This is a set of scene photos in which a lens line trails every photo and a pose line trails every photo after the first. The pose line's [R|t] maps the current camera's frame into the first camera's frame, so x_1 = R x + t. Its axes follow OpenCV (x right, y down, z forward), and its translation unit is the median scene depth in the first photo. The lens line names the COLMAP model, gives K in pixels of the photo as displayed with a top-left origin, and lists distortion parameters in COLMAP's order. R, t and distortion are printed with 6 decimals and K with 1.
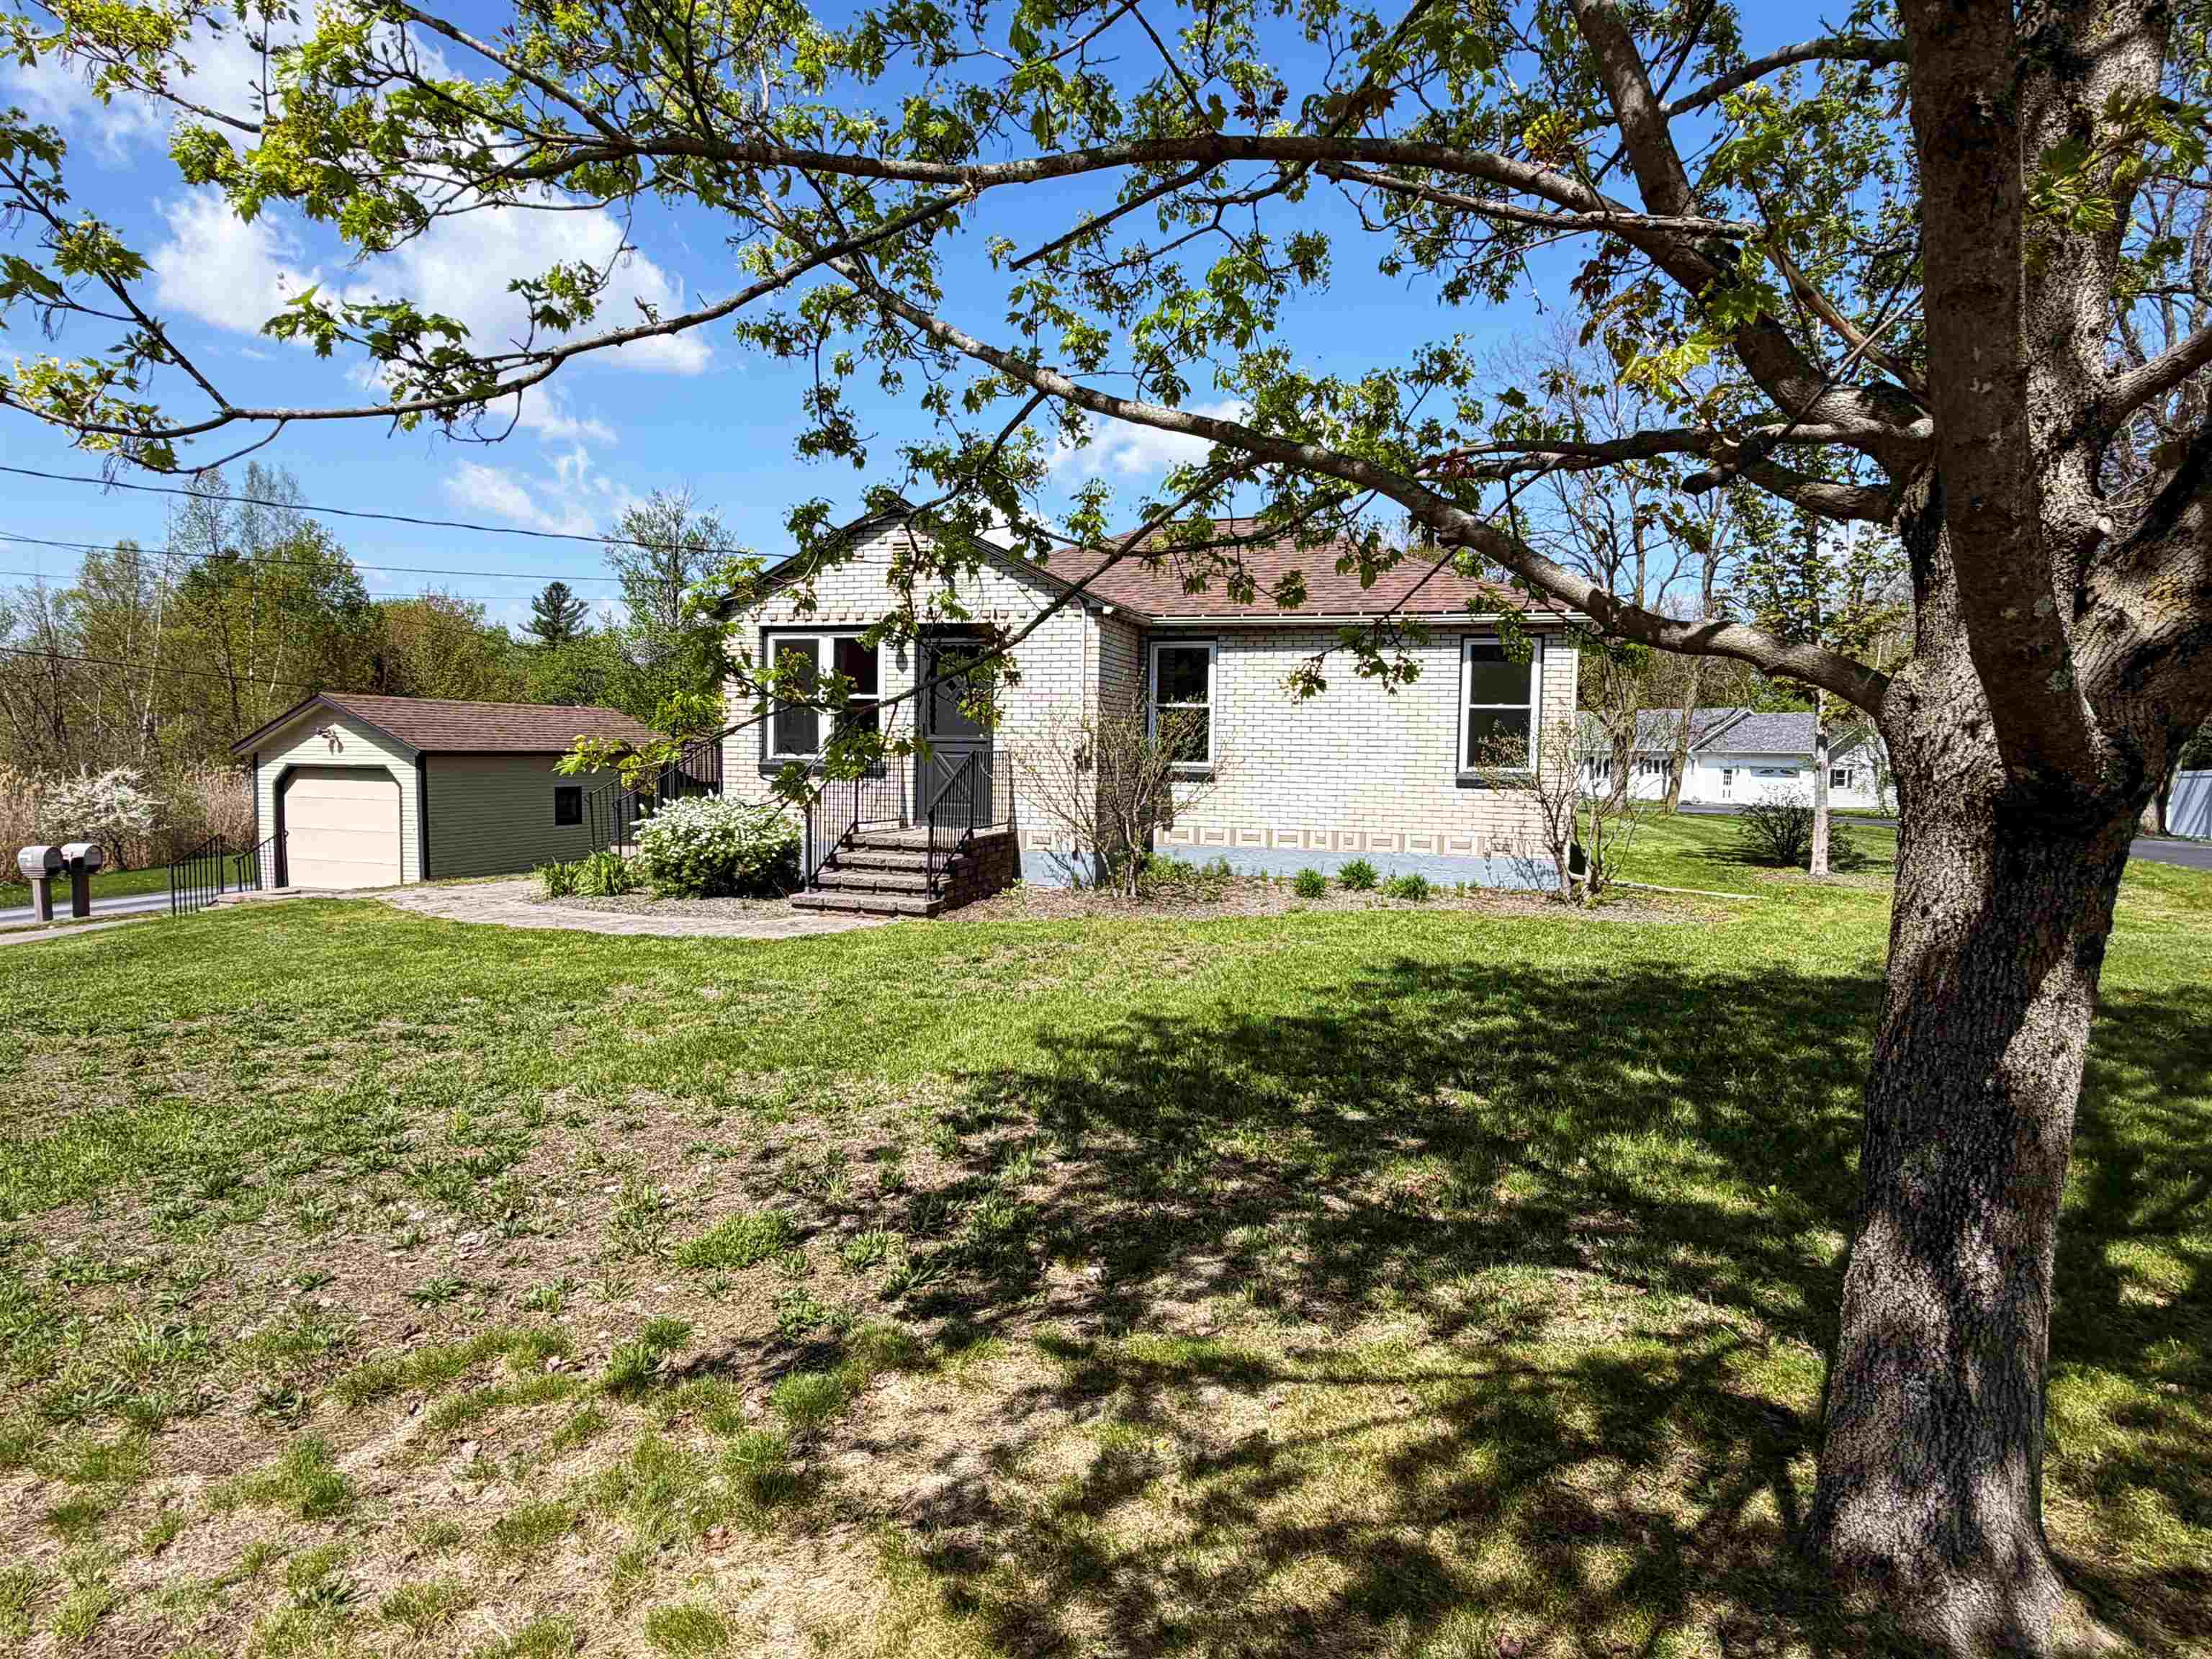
lens RADIAL K [[1272.9, 0, 1106.0], [0, 1272.9, 829.5], [0, 0, 1]] dist [-0.001254, -0.000097]
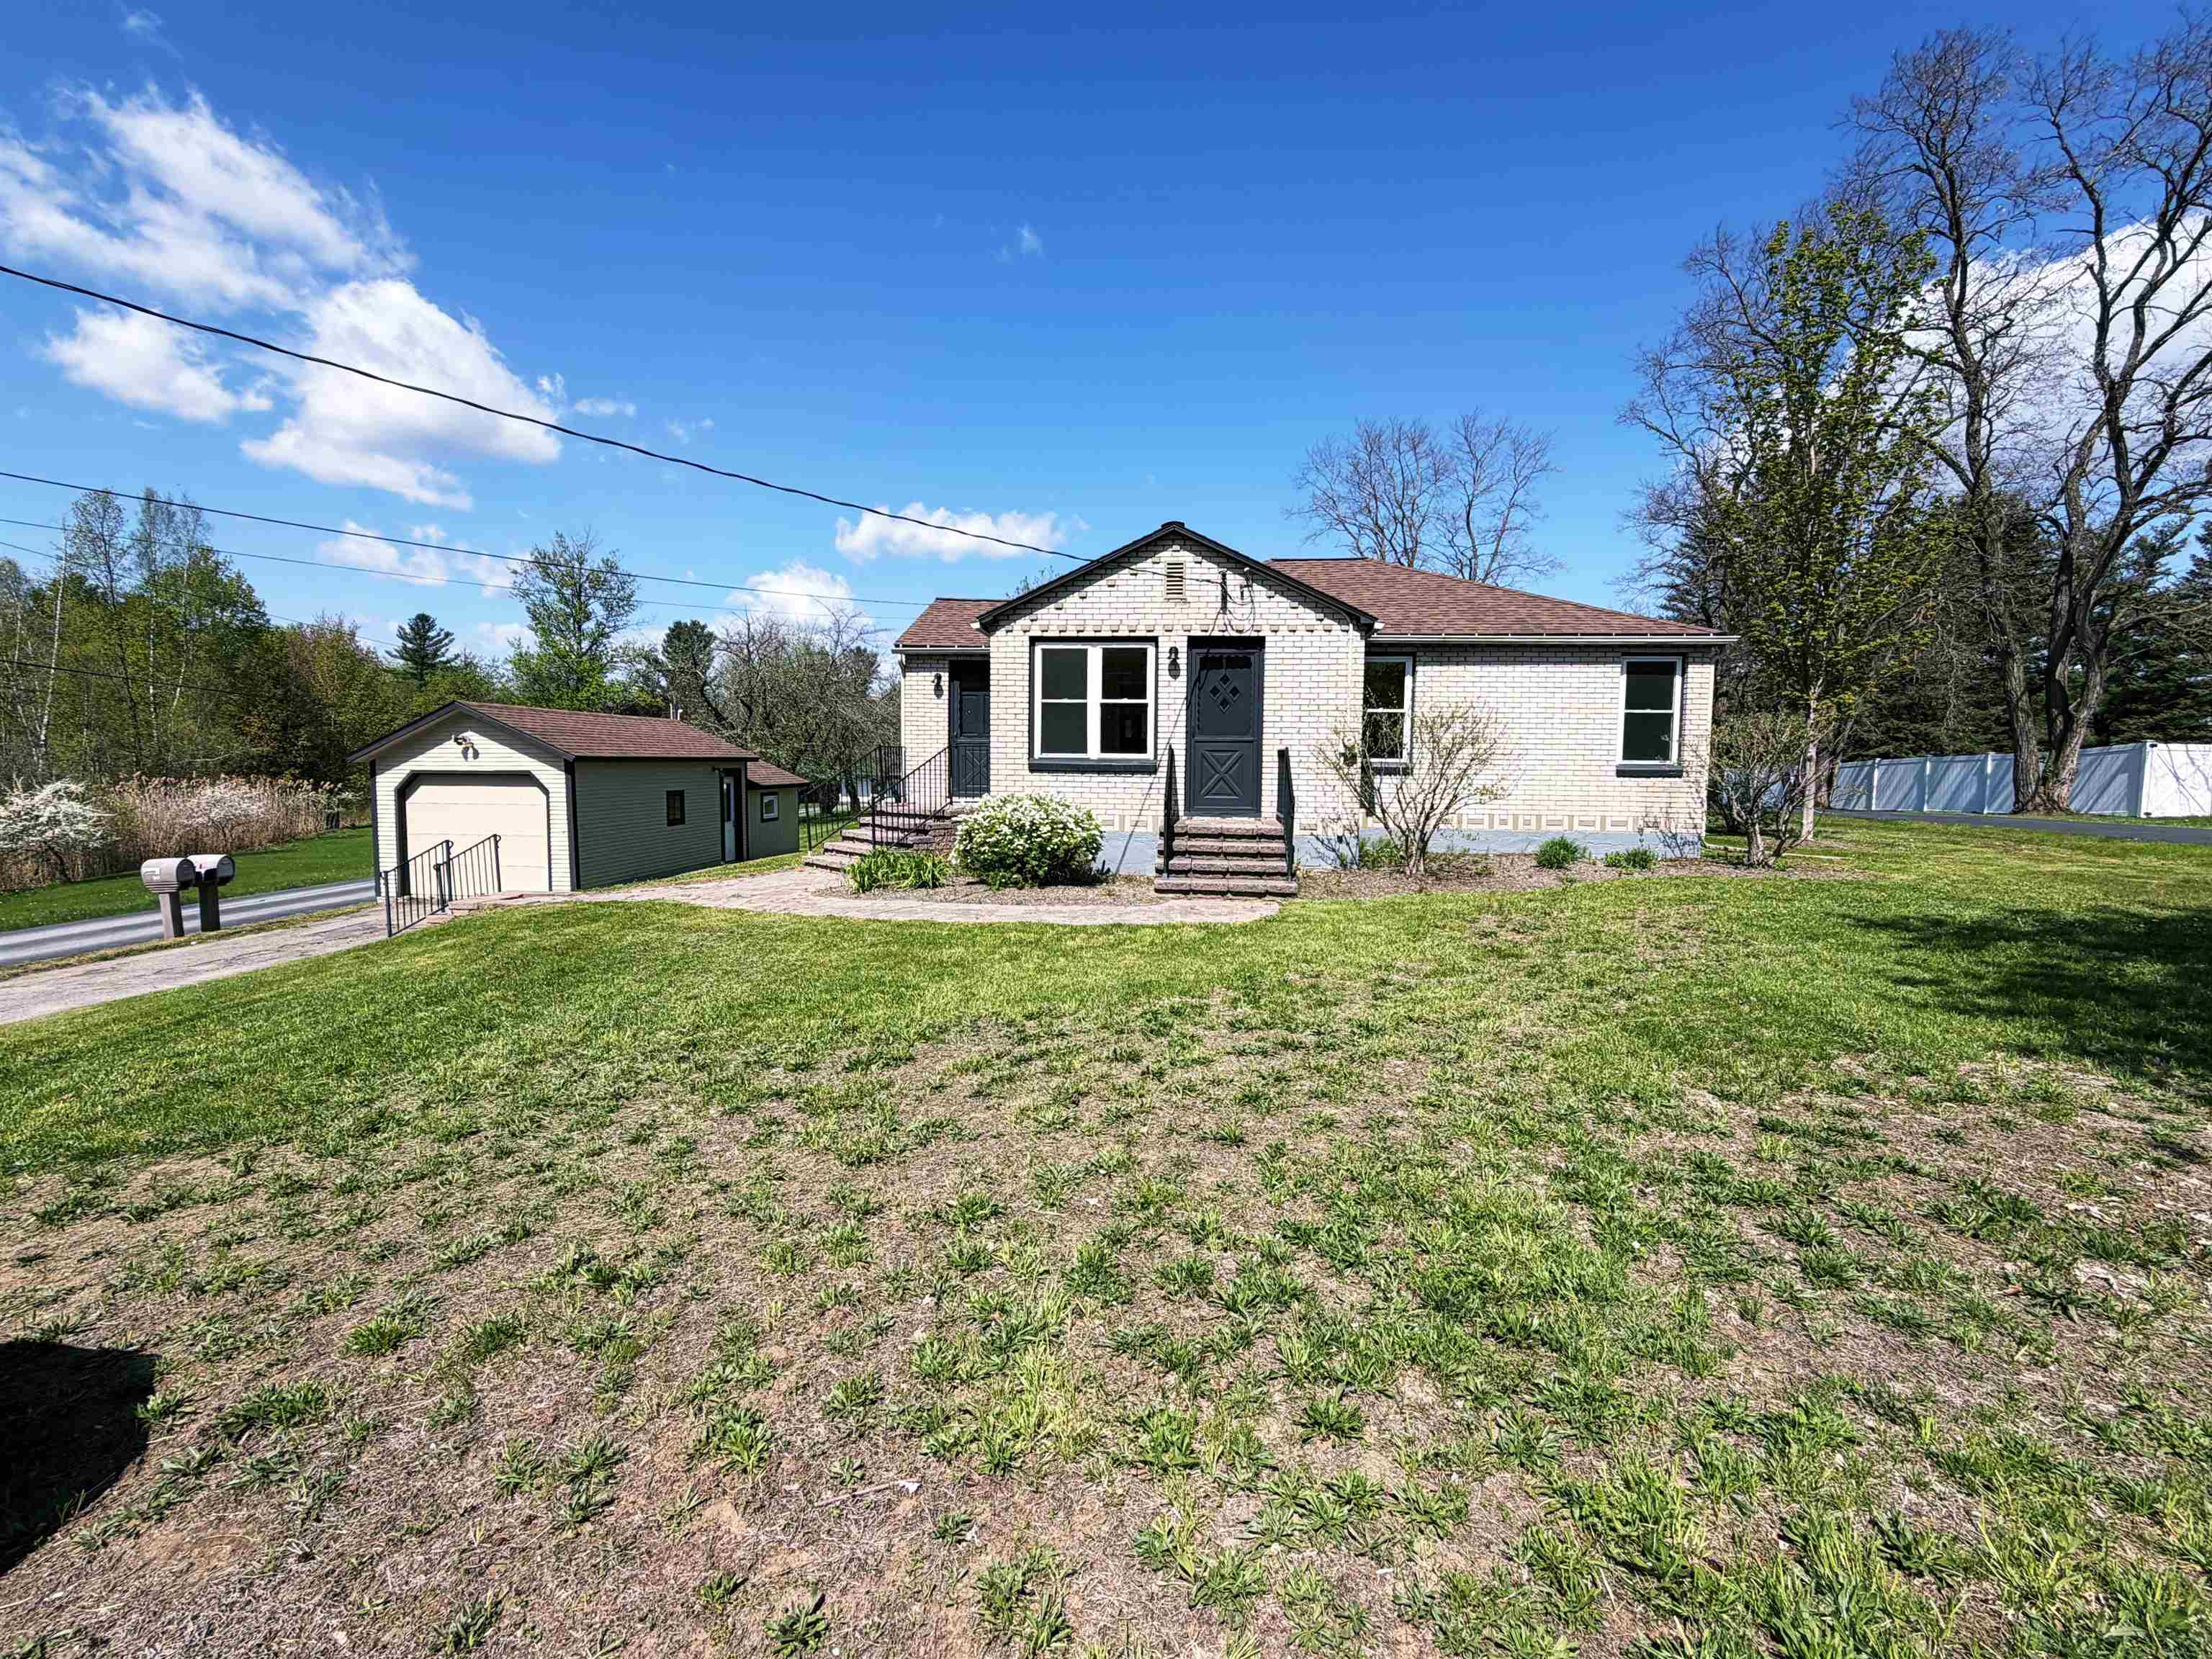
lens RADIAL K [[987.7, 0, 1106.0], [0, 987.7, 829.5], [0, 0, 1]] dist [-0.001876, 0.000075]
pose [[0.975213, -0.022934, 0.220075, -0.404077], [0.021182, 0.999722, 0.010319, -0.001851], [-0.220250, -0.005401, 0.975428, 0.164033]]
